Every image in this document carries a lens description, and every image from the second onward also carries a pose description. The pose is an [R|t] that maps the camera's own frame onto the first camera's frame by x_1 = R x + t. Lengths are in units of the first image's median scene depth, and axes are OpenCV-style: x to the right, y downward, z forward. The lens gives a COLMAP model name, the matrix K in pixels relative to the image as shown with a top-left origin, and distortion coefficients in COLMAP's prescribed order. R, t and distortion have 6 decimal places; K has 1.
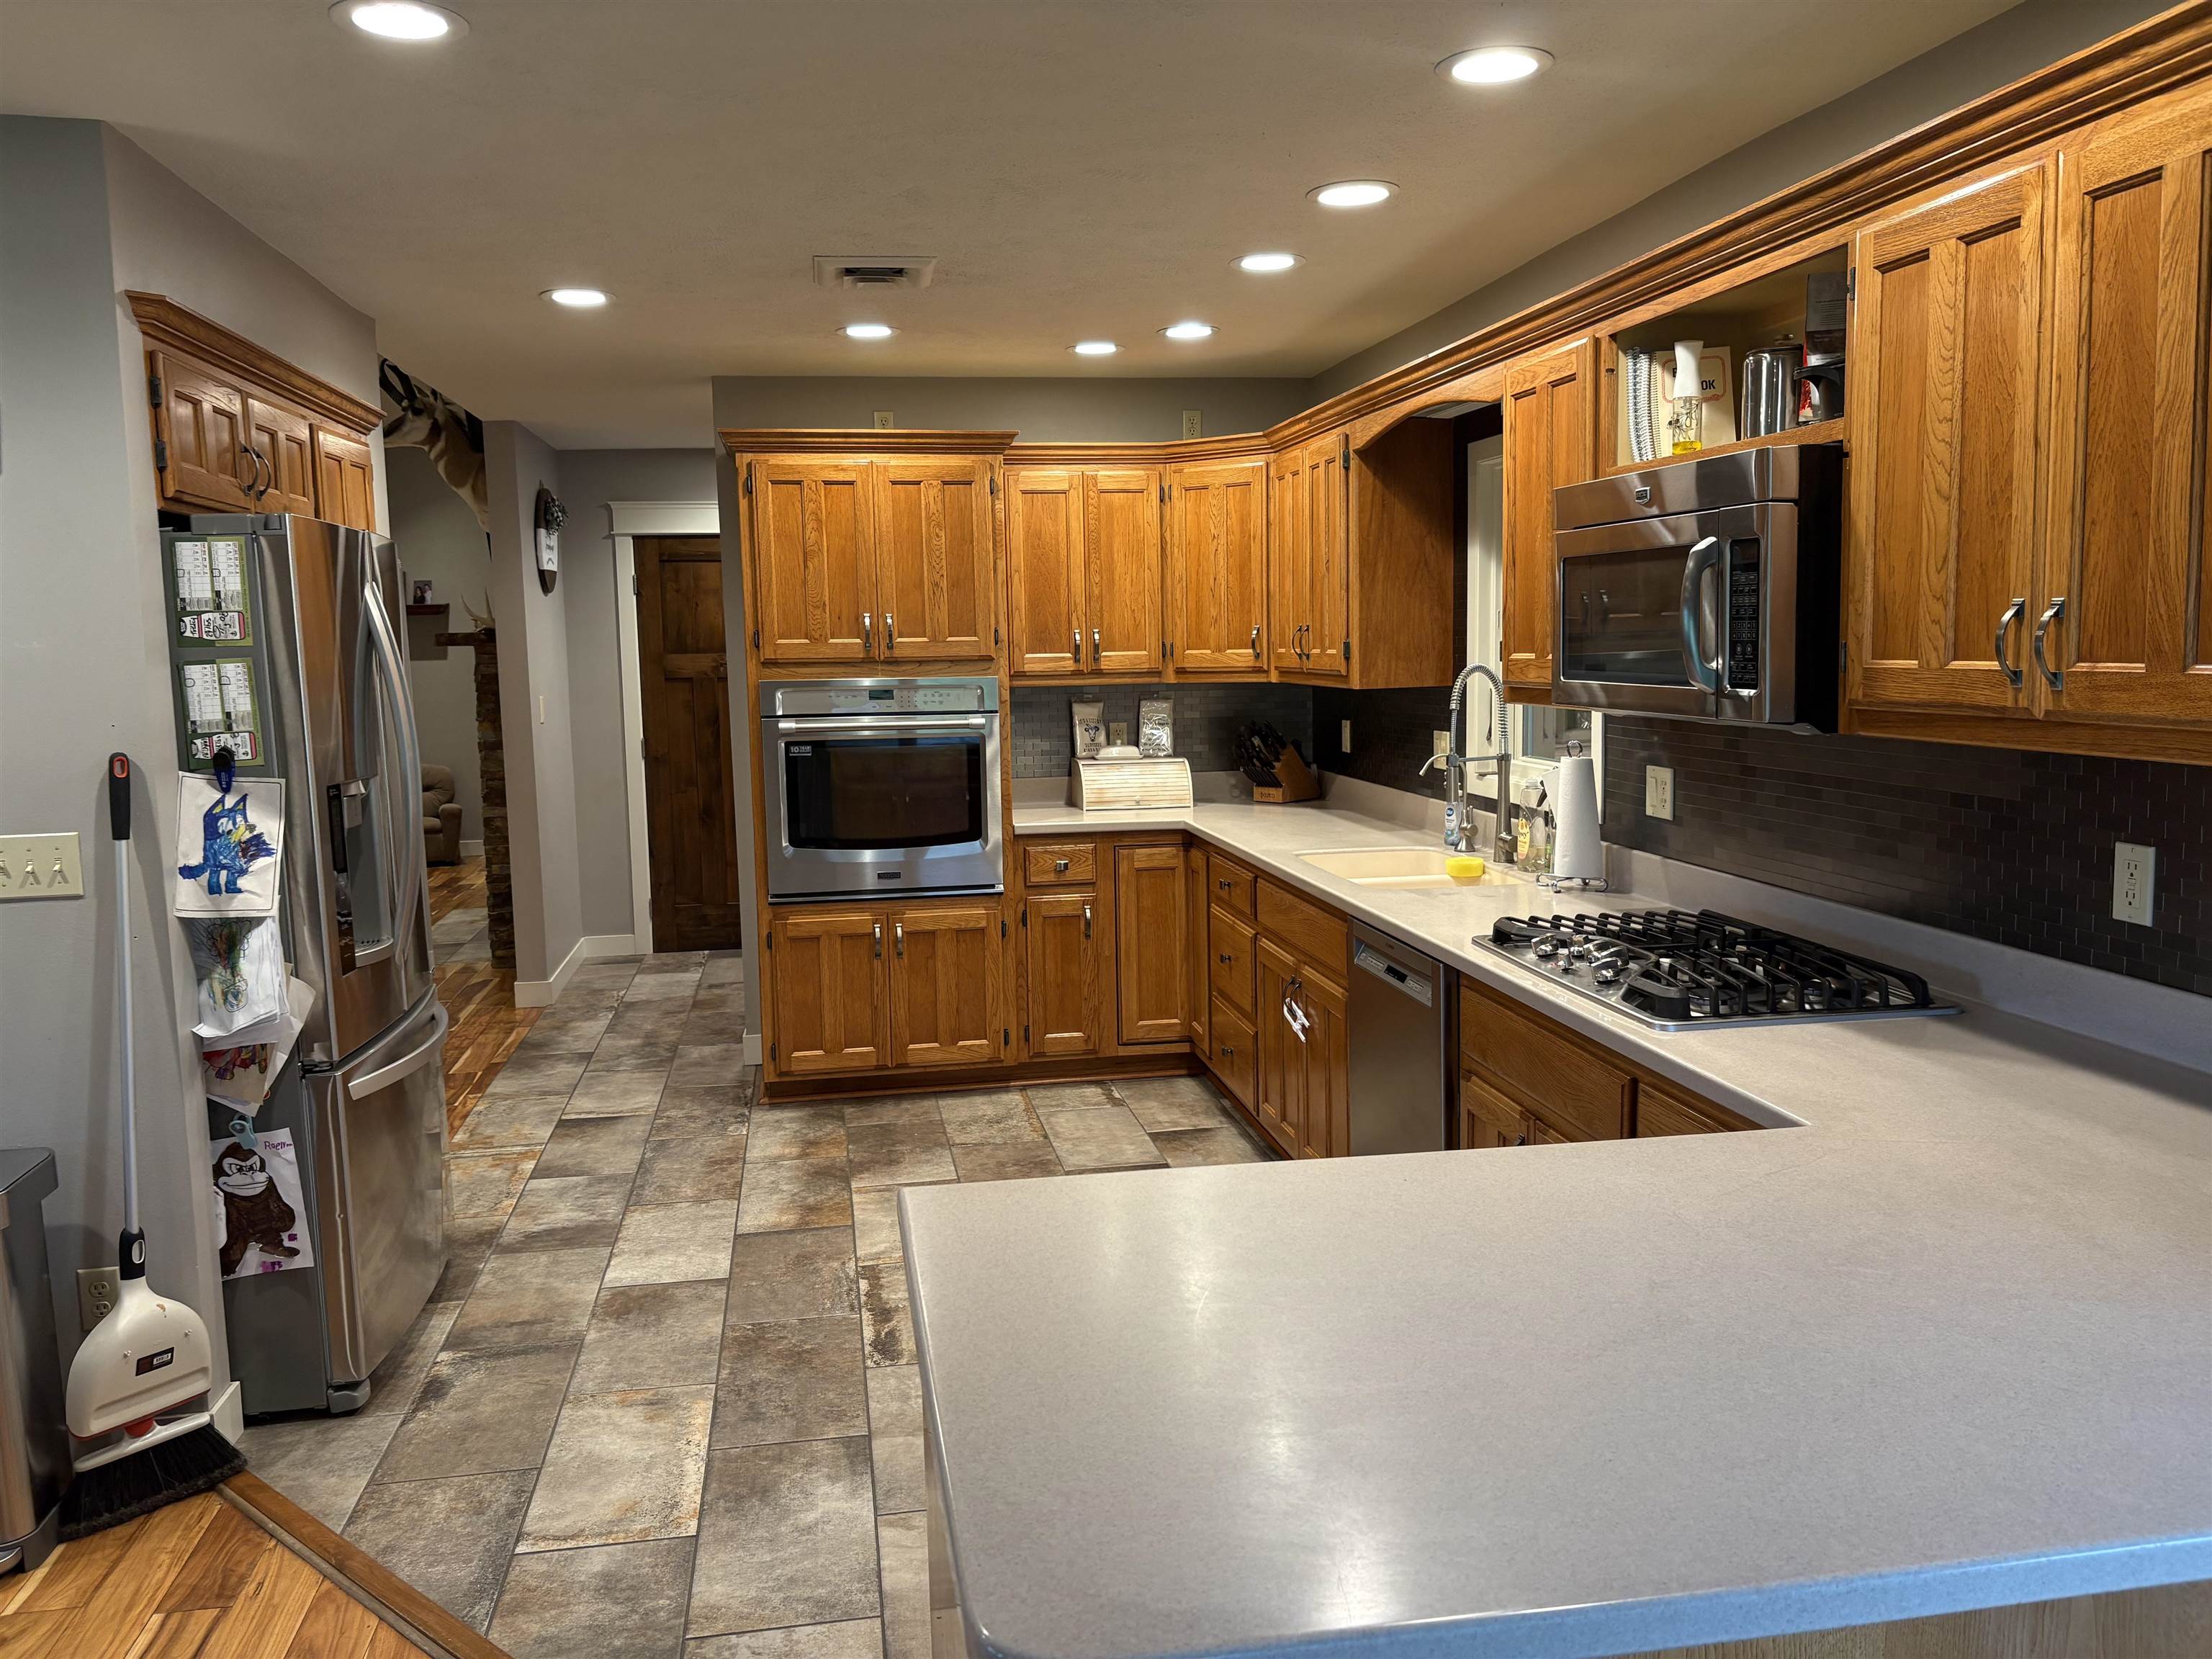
lens RADIAL K [[1673.5, 0, 1113.1], [0, 1673.5, 835.7], [0, 0, 1]] dist [0.042740, -0.050357]
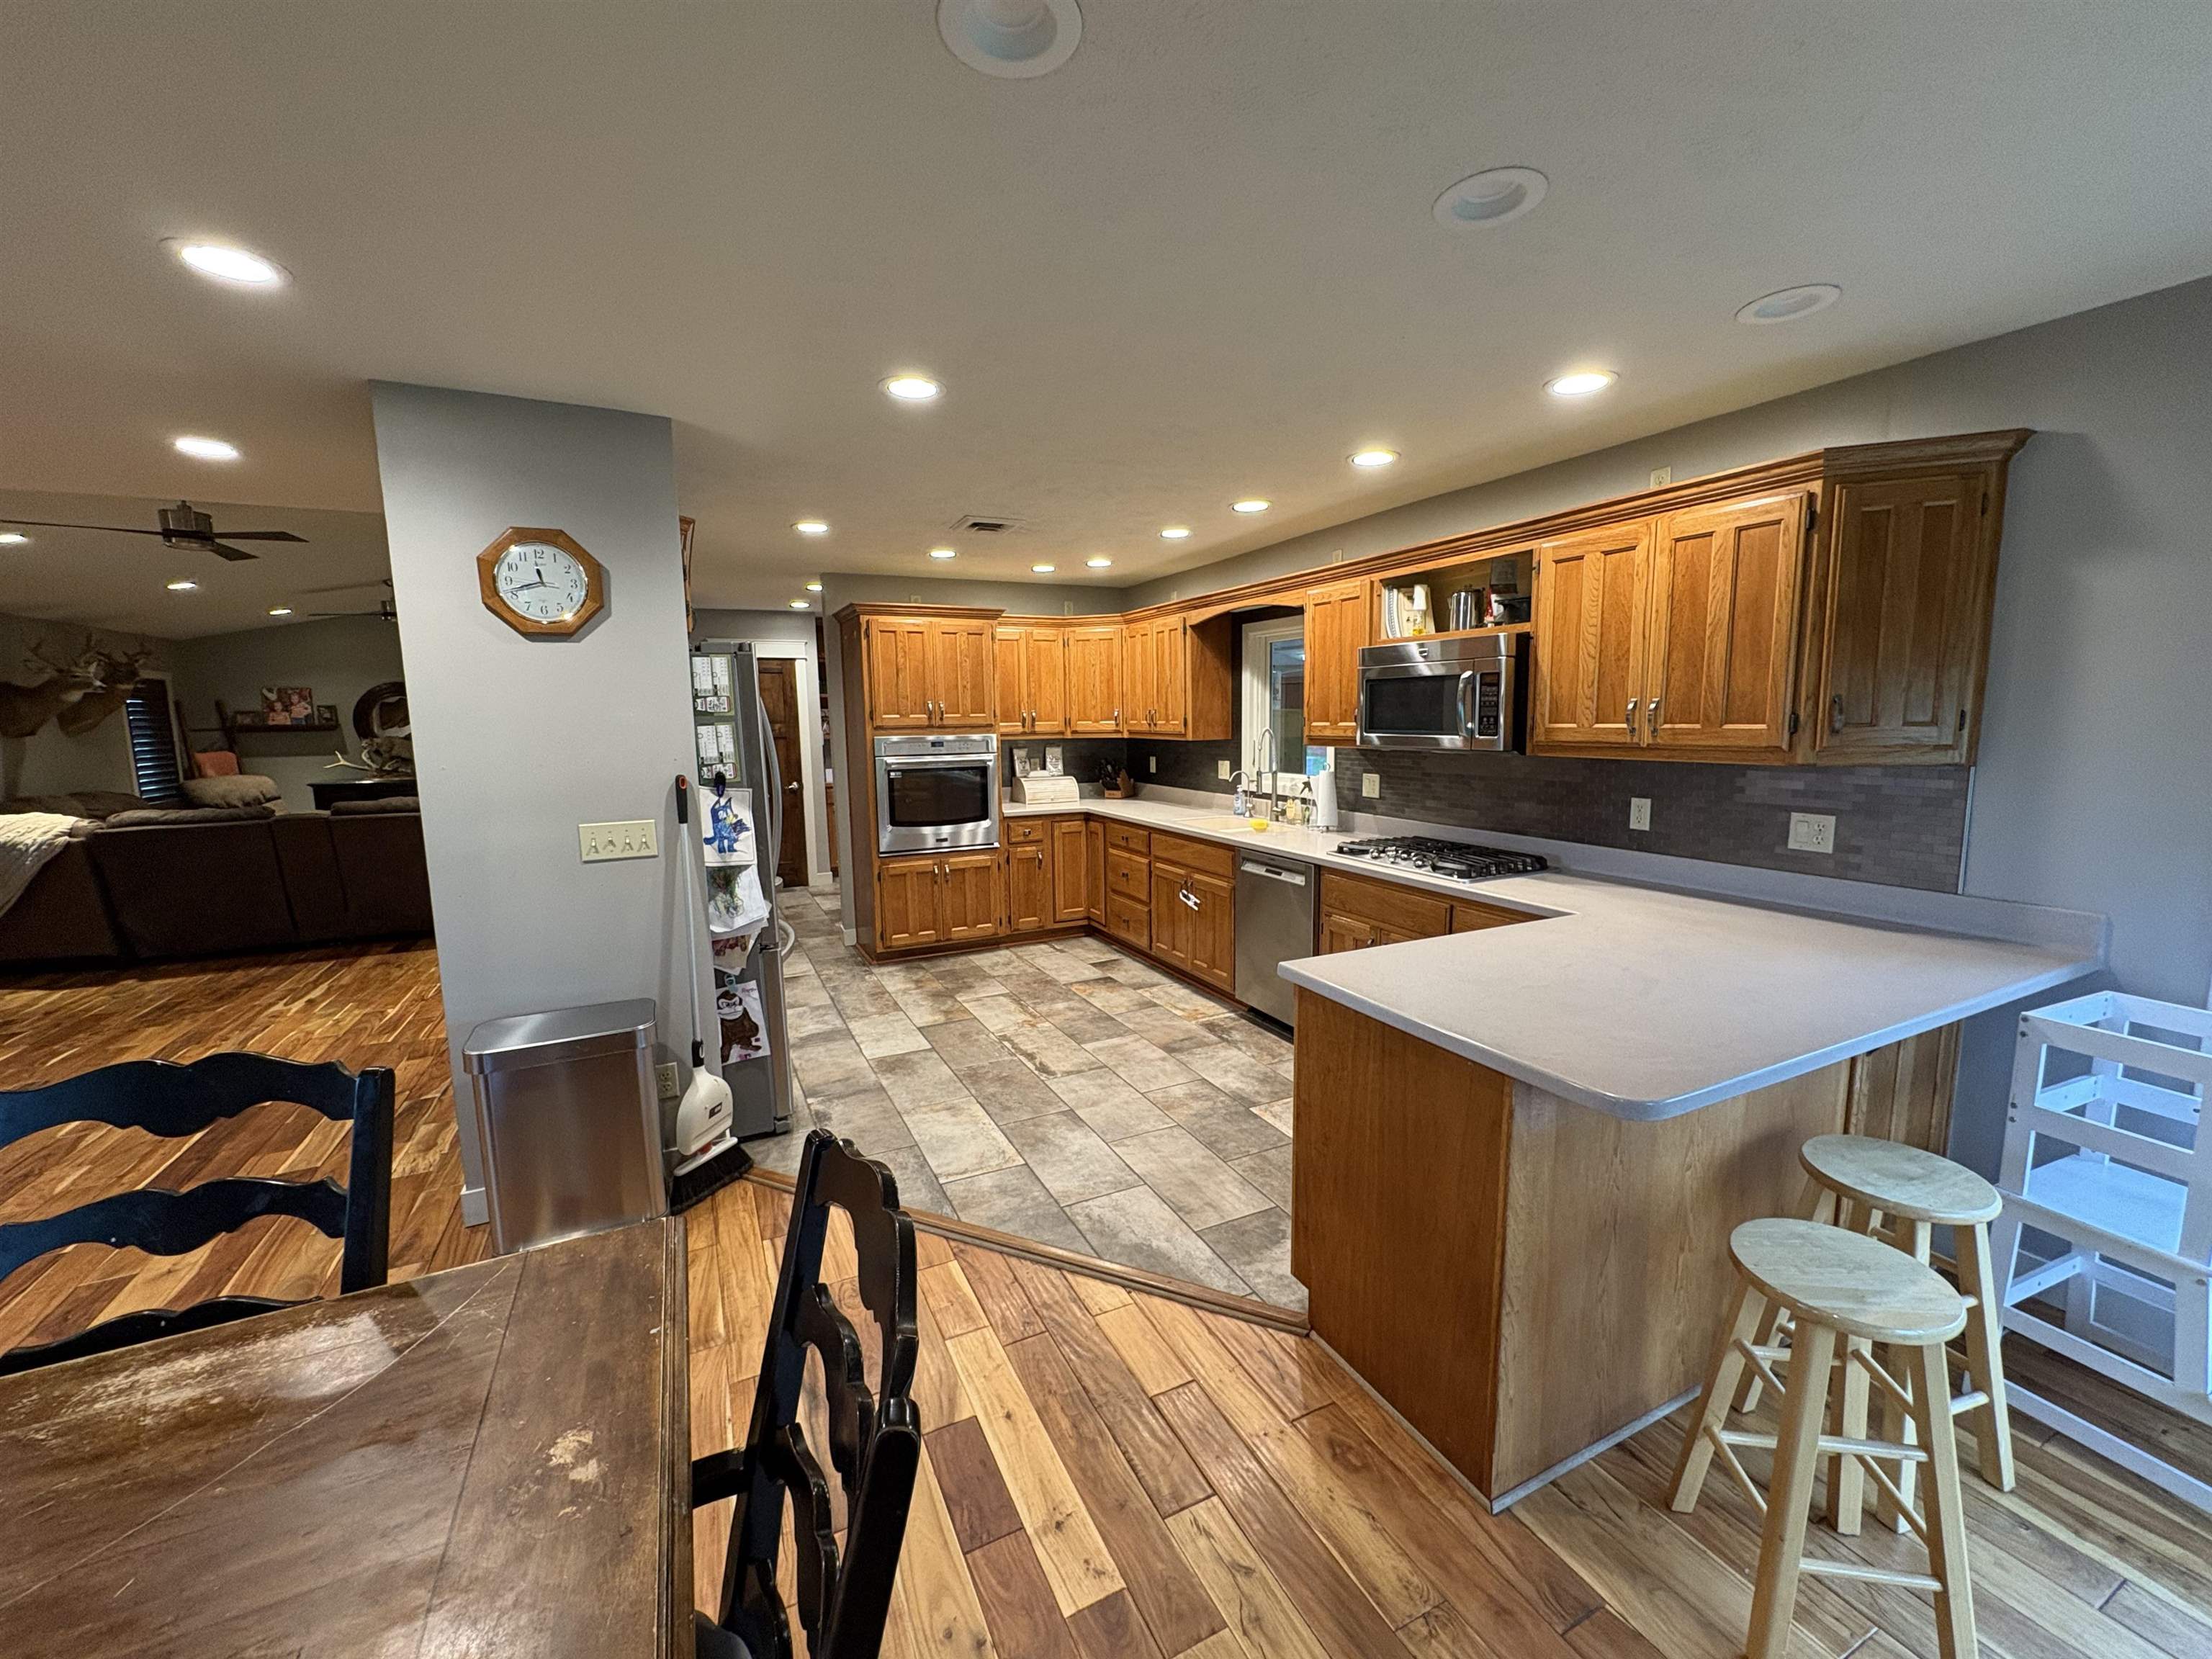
lens RADIAL K [[876.9, 0, 1116.9], [0, 876.9, 836.0], [0, 0, 1]] dist [-0.002619, 0.000272]
pose [[0.958691, -0.032905, 0.282542, -0.374479], [0.028763, 0.999410, 0.018796, 0.010568], [-0.282993, -0.009893, 0.959071, -0.019498]]
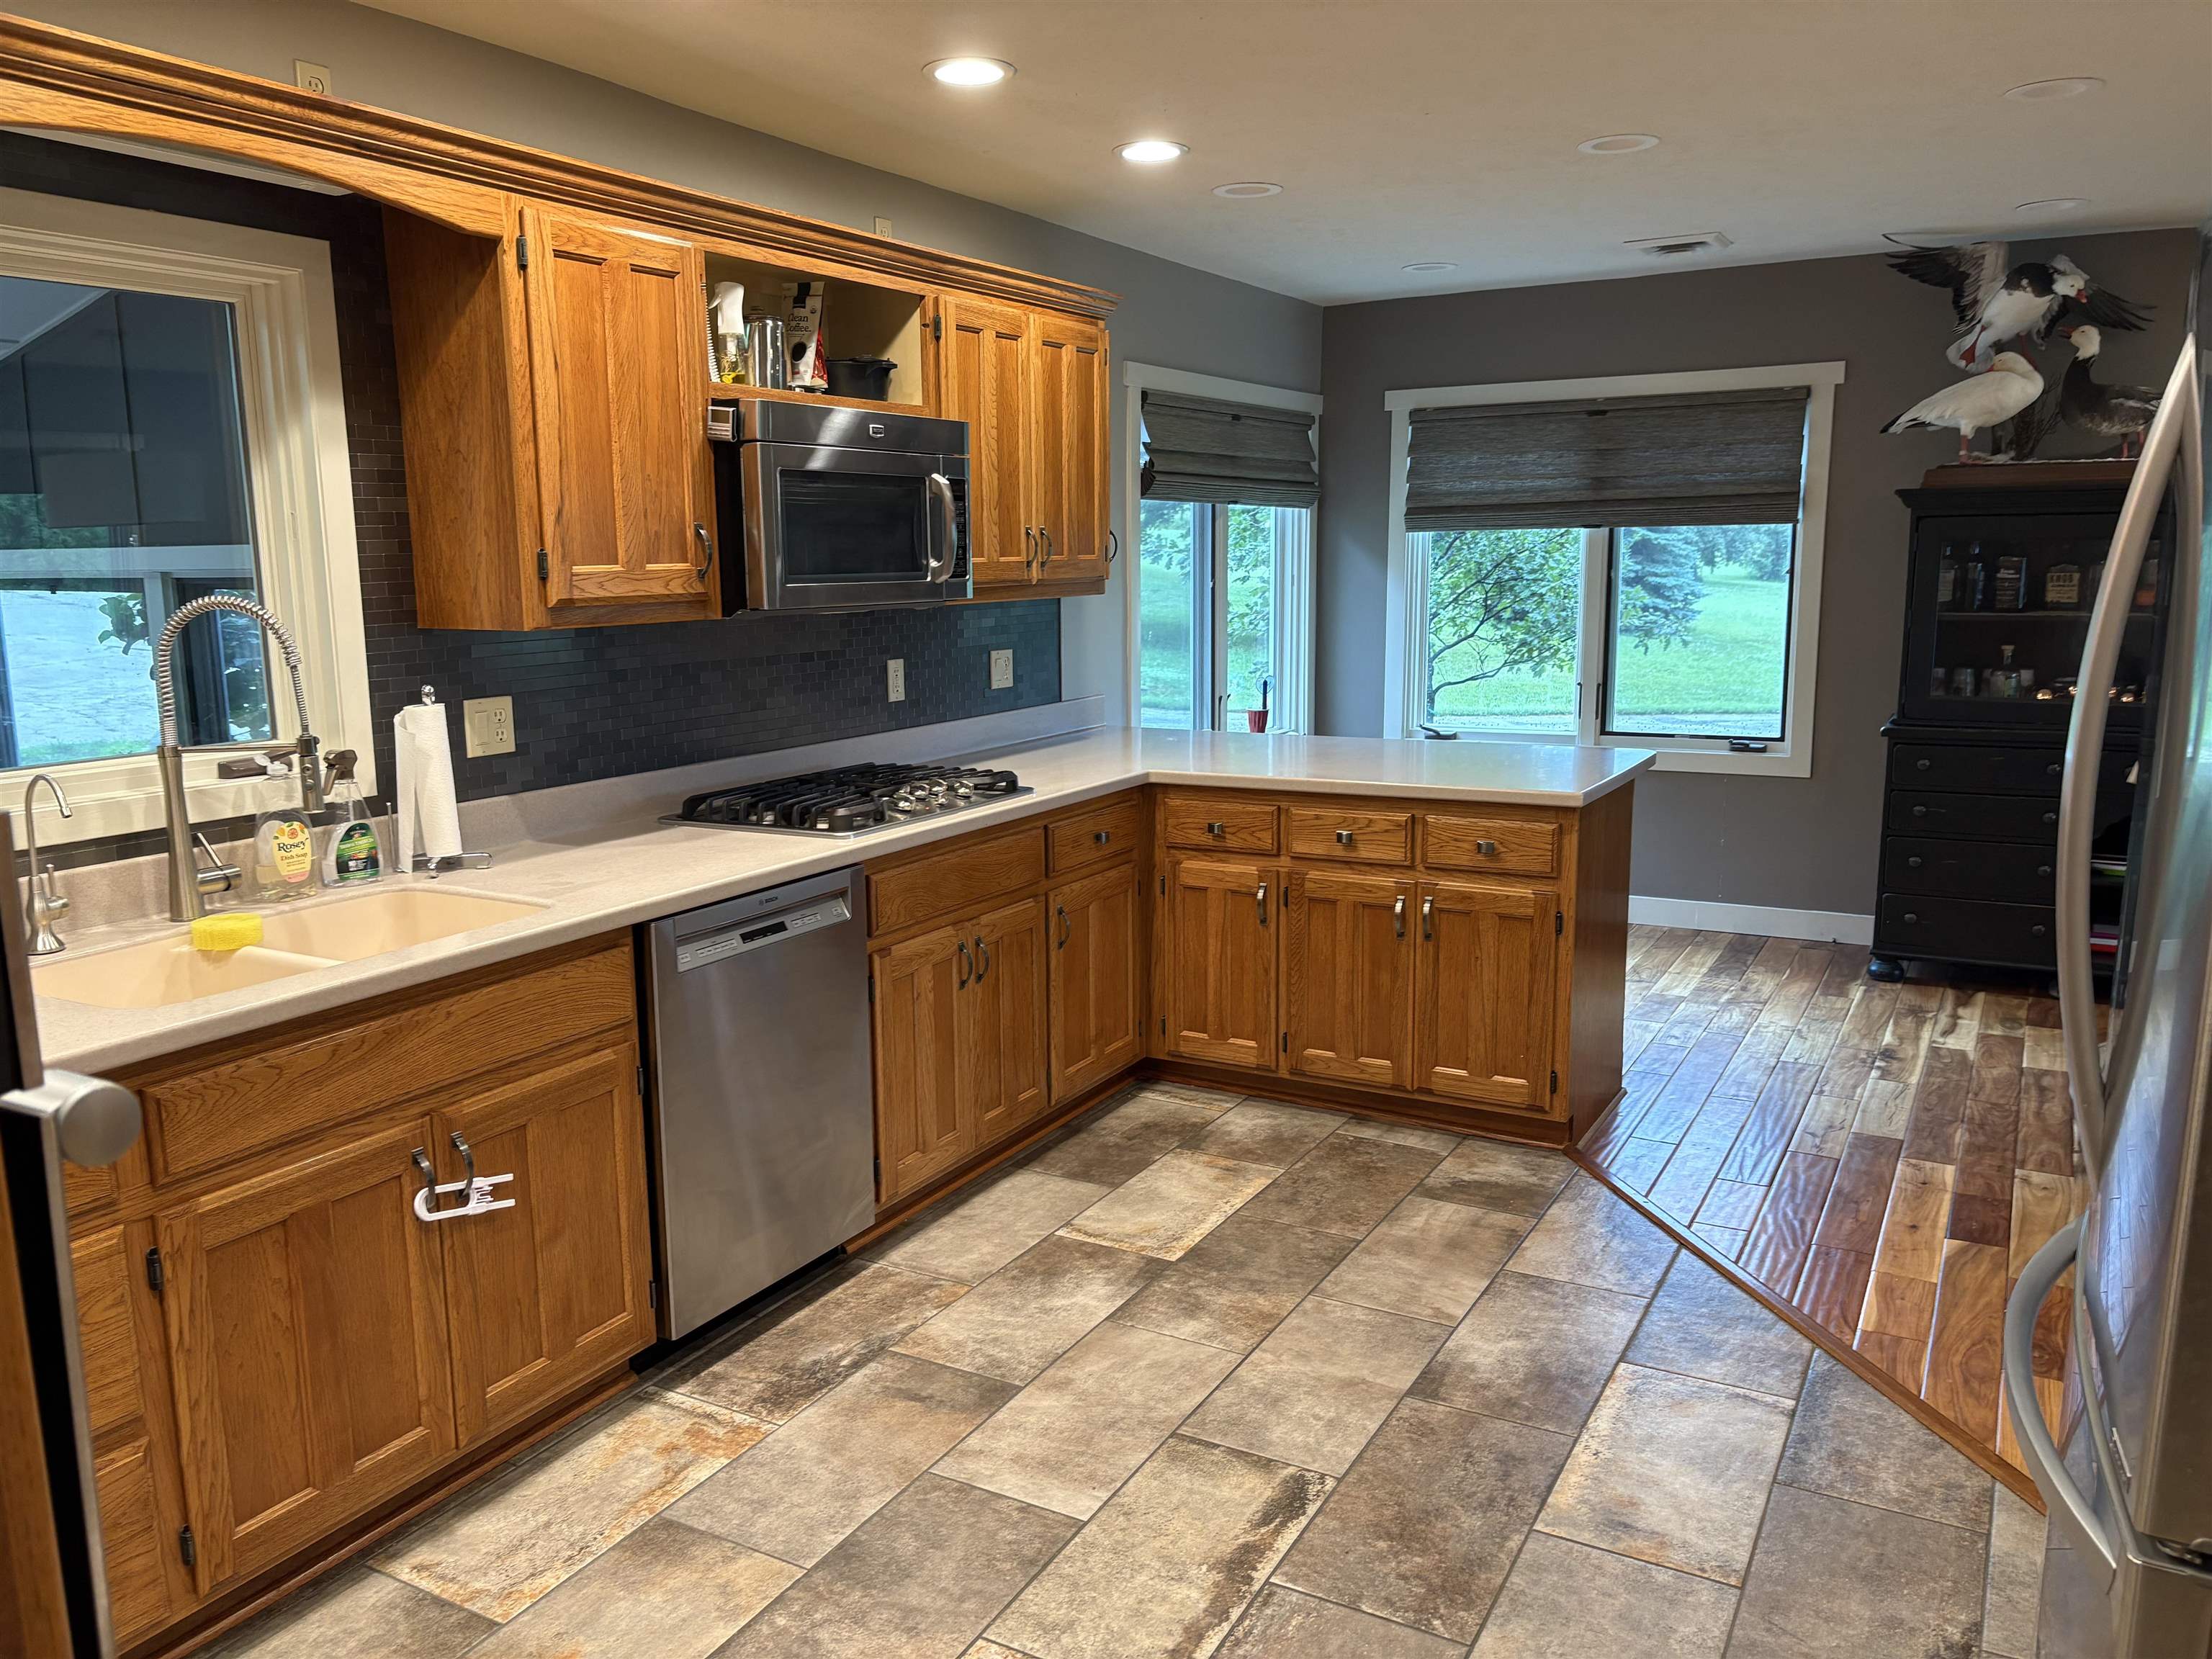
lens RADIAL K [[1673.5, 0, 1093.0], [0, 1673.5, 837.7], [0, 0, 1]] dist [0.042740, -0.050357]
pose [[-0.769637, -0.077042, 0.633816, -0.564018], [0.107805, 0.962760, 0.247933, -0.178413], [-0.629314, 0.259147, -0.732671, 1.678625]]
